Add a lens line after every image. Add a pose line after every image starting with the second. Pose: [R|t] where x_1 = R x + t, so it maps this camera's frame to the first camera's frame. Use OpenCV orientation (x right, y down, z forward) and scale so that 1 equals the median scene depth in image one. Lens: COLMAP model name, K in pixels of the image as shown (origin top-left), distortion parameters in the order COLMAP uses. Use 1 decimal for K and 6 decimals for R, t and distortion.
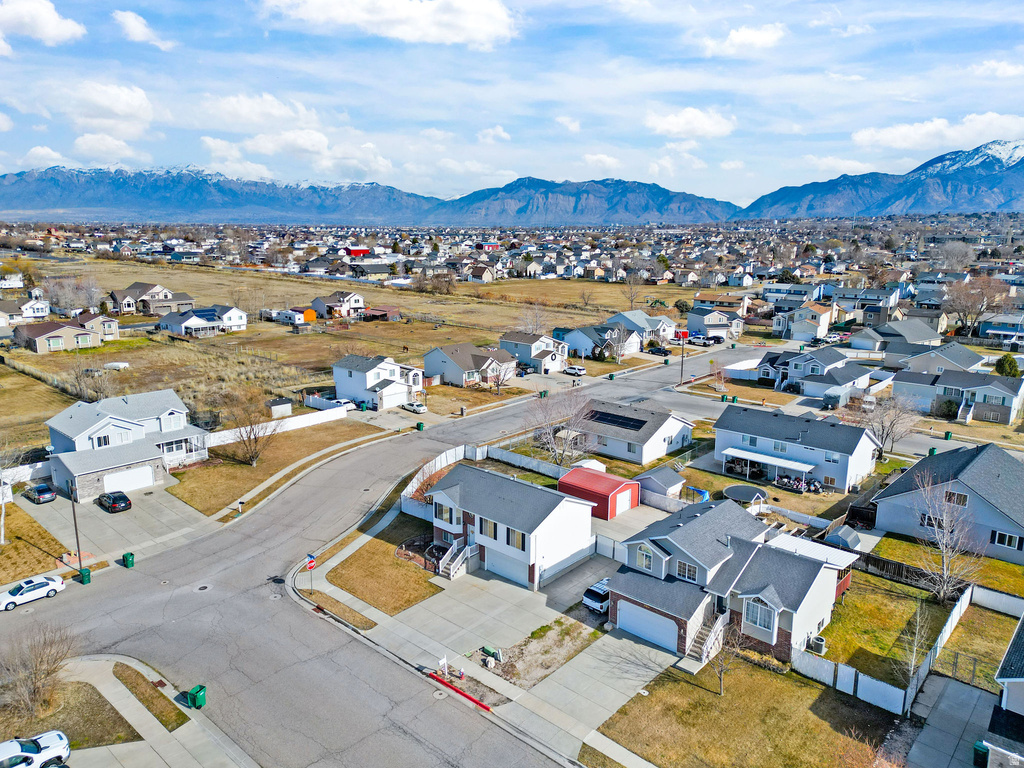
lens RADIAL K [[725.6, 0, 511.8], [0, 725.6, 379.6], [0, 0, 1]] dist [0.112272, -0.149314]
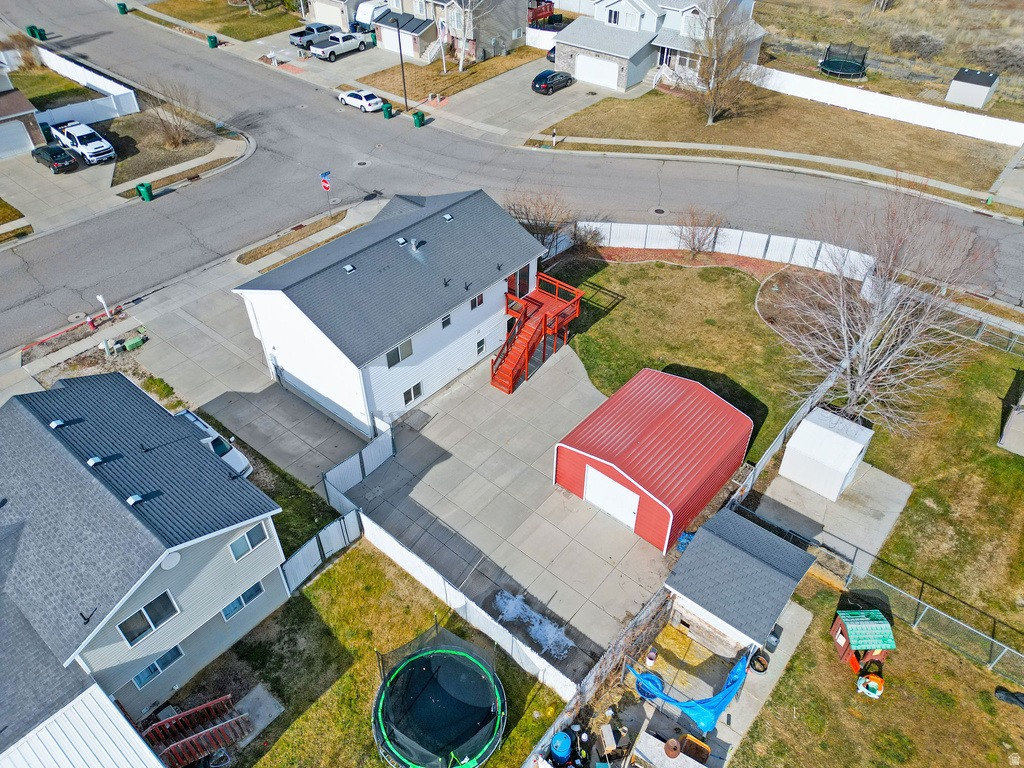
lens RADIAL K [[713.9, 0, 511.8], [0, 713.9, 378.7], [0, 0, 1]] dist [0.081632, -0.076847]
pose [[0.031054, 0.643363, -0.764931, 0.407336], [-0.206468, 0.752924, 0.624882, -0.114943], [0.977960, 0.138529, 0.156215, 0.870880]]
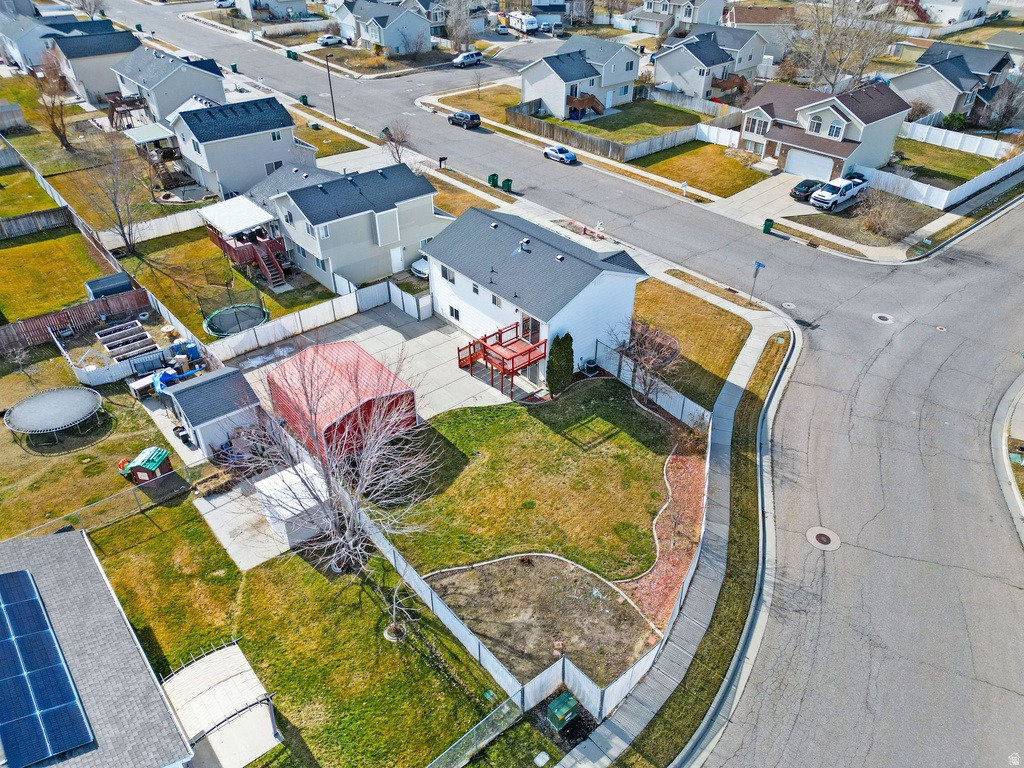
lens RADIAL K [[713.9, 0, 511.8], [0, 713.9, 378.7], [0, 0, 1]] dist [0.081632, -0.076847]
pose [[-0.991362, -0.084195, 0.100563, -0.058212], [0.016341, 0.681478, 0.731656, -0.246322], [-0.130133, 0.726979, -0.674215, 1.357566]]
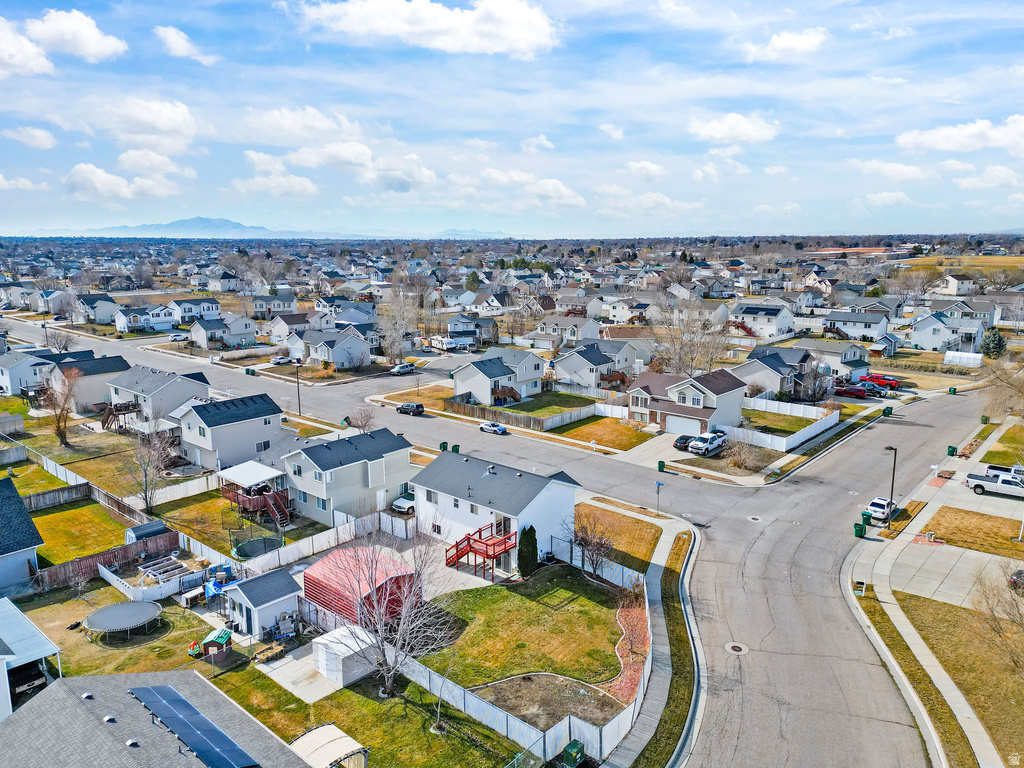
lens RADIAL K [[725.6, 0, 511.8], [0, 725.6, 379.6], [0, 0, 1]] dist [0.112272, -0.149314]
pose [[-0.999923, -0.001230, -0.012352, -0.012248], [-0.005977, 0.919834, 0.392263, -0.304148], [0.010879, 0.392306, -0.919770, 1.594191]]
